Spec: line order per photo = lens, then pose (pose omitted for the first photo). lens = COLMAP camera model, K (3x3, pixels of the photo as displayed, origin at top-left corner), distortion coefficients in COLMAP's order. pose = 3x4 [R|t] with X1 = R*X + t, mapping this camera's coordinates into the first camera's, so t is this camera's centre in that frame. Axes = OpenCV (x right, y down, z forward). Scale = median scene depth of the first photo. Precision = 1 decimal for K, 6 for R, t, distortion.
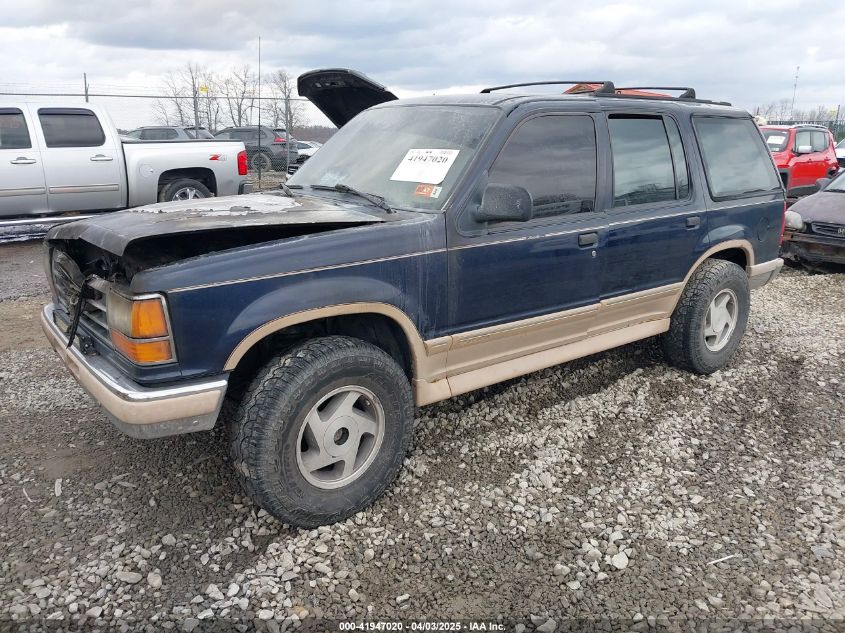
lens RADIAL K [[702.7, 0, 422.5], [0, 702.7, 316.5], [0, 0, 1]] dist [0.008424, -0.001060]
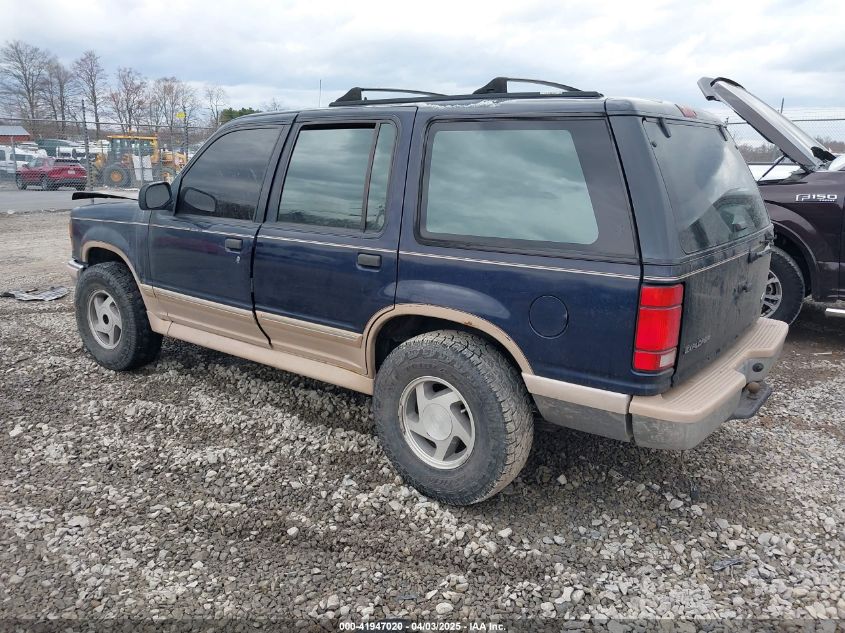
lens RADIAL K [[723.6, 0, 422.5], [0, 723.6, 316.5], [0, 0, 1]] dist [-0.016768, -0.010369]
pose [[0.193763, 0.232338, -0.953140, 1.206577], [-0.240621, 0.953131, 0.183420, -0.244602], [0.951082, 0.193806, 0.240587, 0.914240]]
